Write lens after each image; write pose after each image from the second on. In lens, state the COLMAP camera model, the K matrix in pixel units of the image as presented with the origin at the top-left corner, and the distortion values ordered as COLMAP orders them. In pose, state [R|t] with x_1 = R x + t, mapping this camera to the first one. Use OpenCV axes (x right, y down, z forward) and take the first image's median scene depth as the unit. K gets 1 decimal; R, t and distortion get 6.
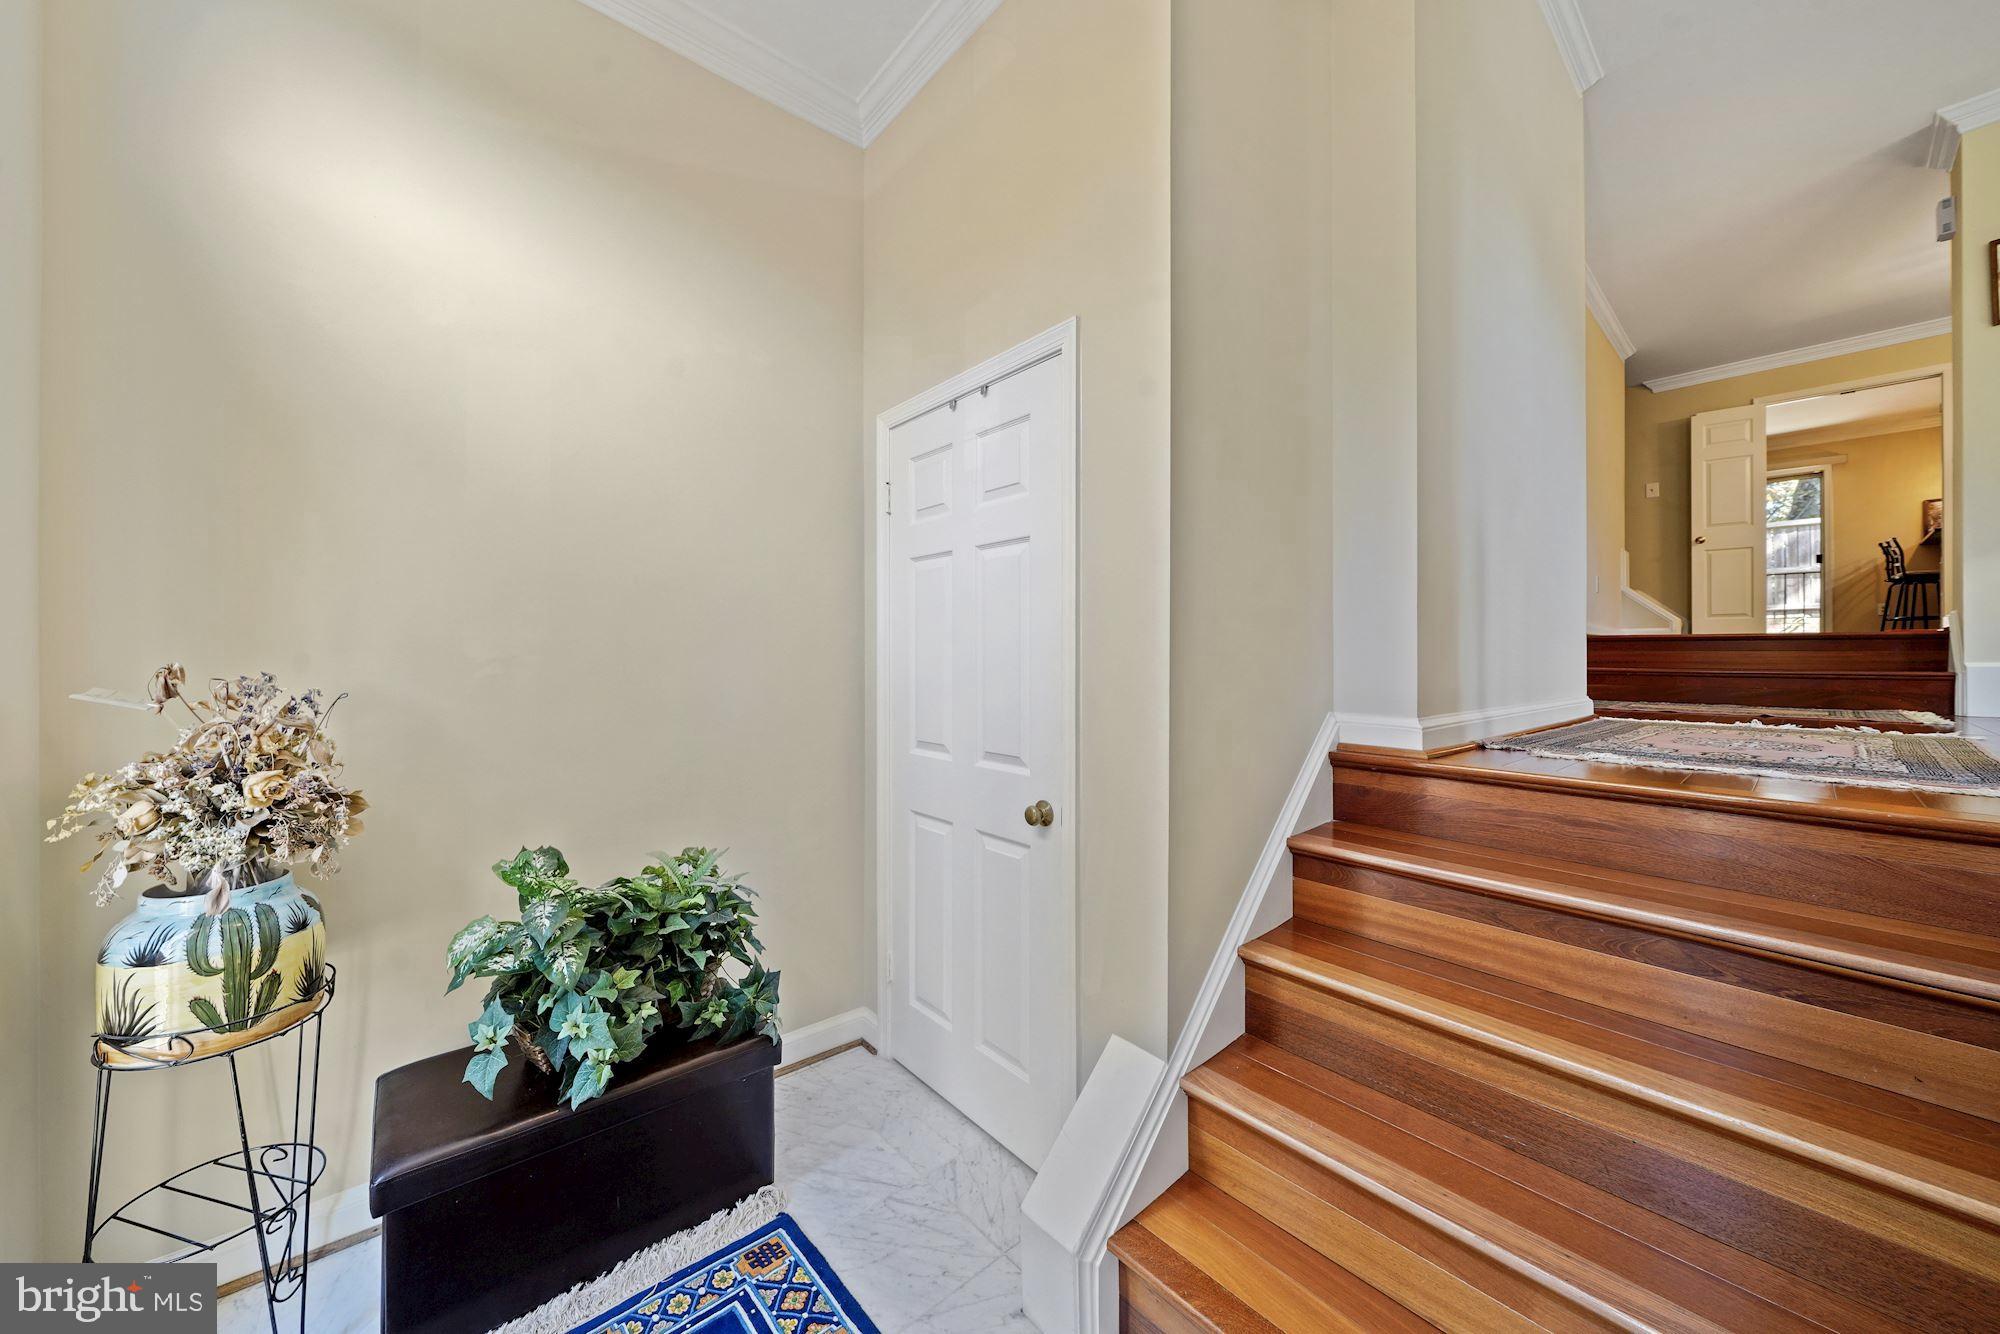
lens RADIAL K [[699.9, 0, 992.8], [0, 699.9, 666.0], [0, 0, 1]] dist [-0.007423, 0.000025]
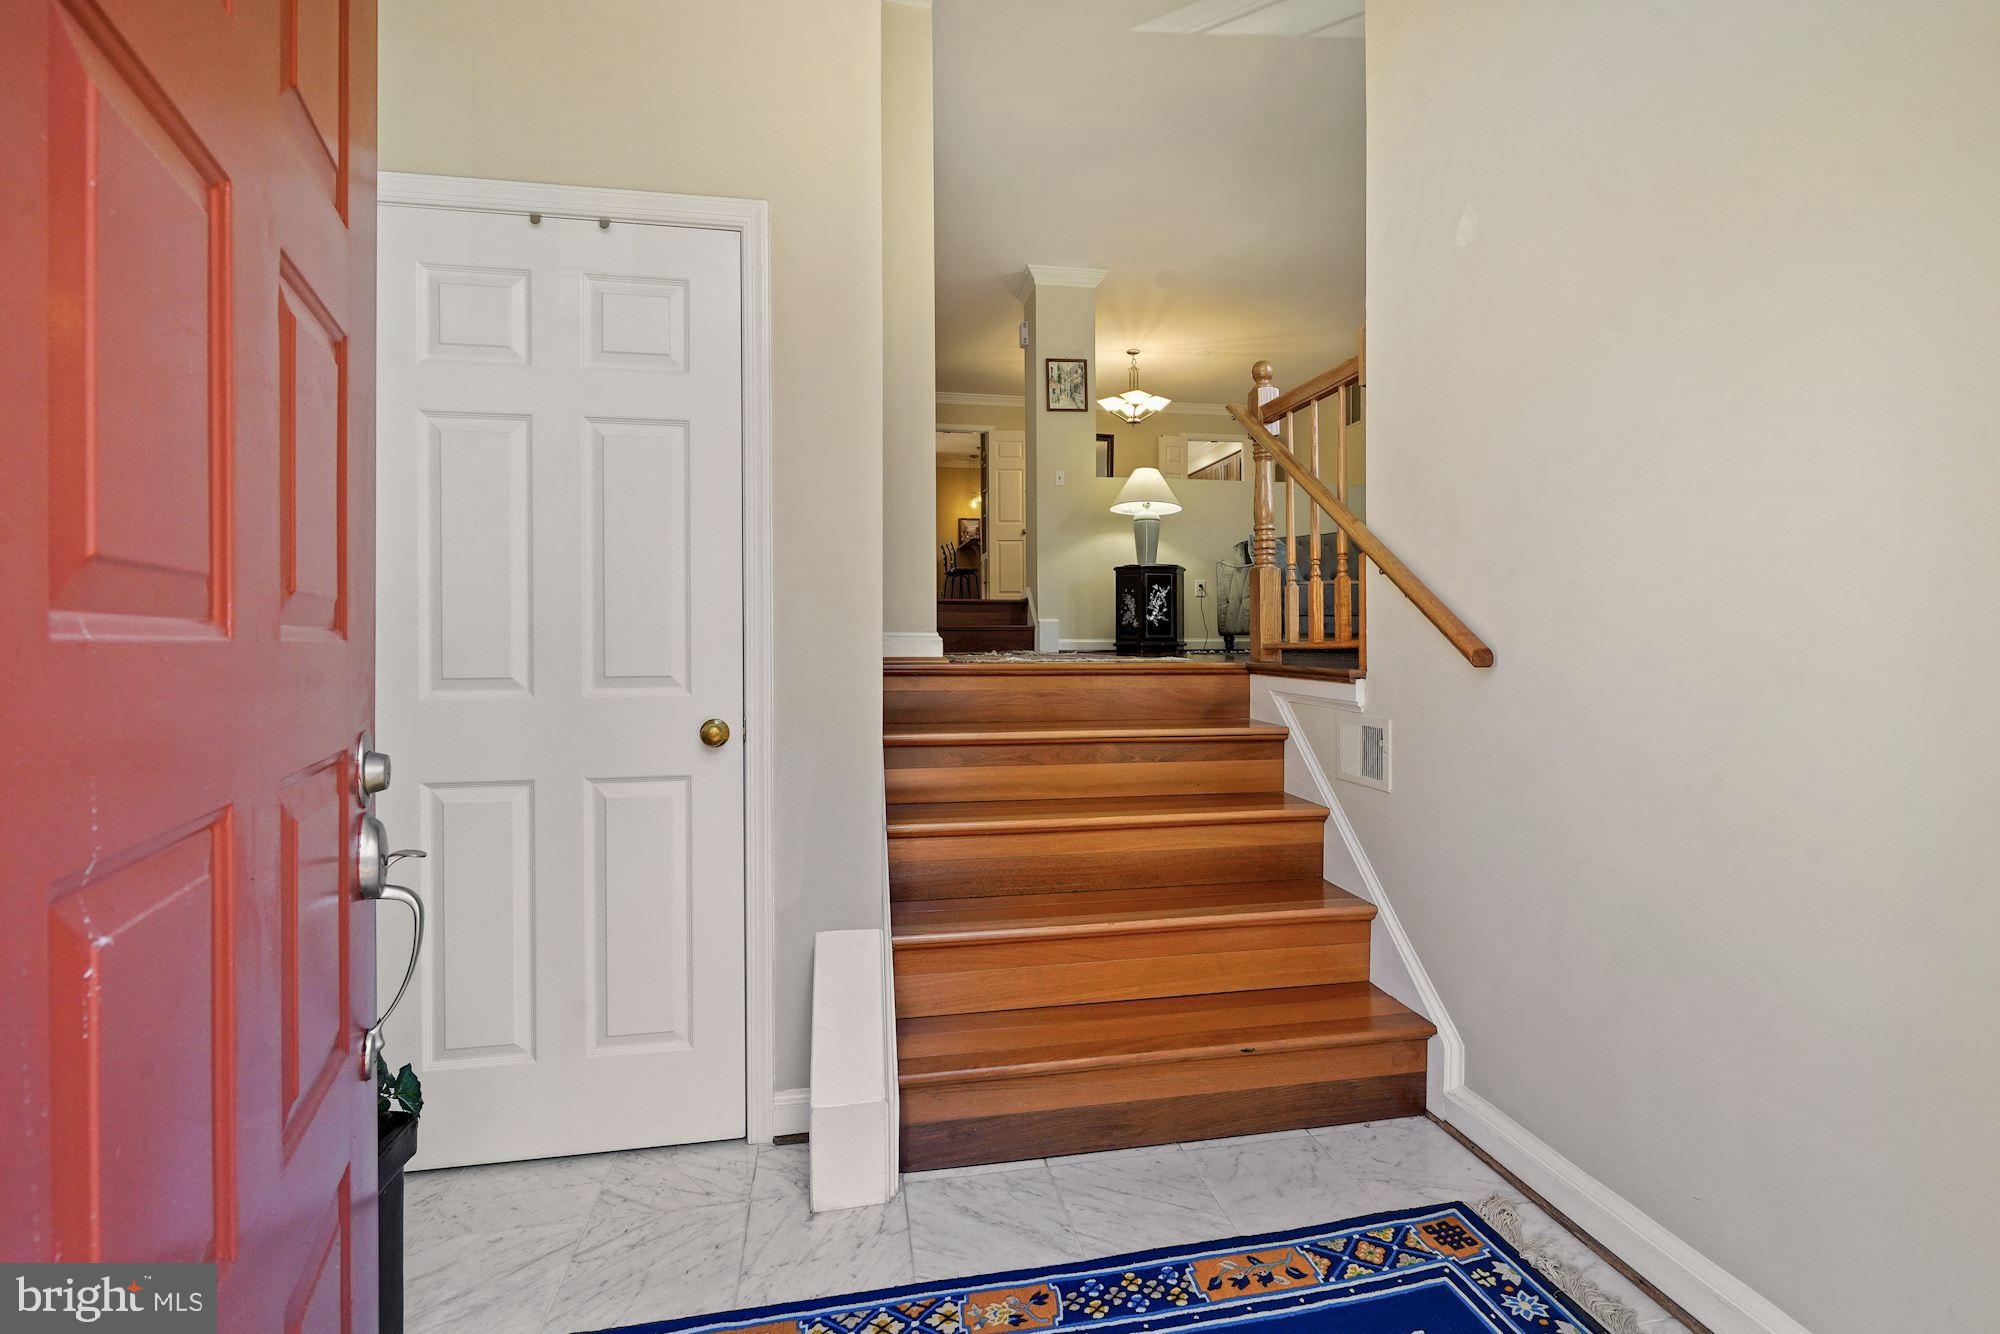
lens RADIAL K [[910.7, 0, 997.2], [0, 910.7, 649.0], [0, 0, 1]] dist [0.000352, 0.000100]
pose [[0.486347, -0.004382, 0.873755, -0.781762], [0.010483, 0.999945, -0.000820, 0.109502], [-0.873703, 0.009559, 0.486366, 0.111713]]
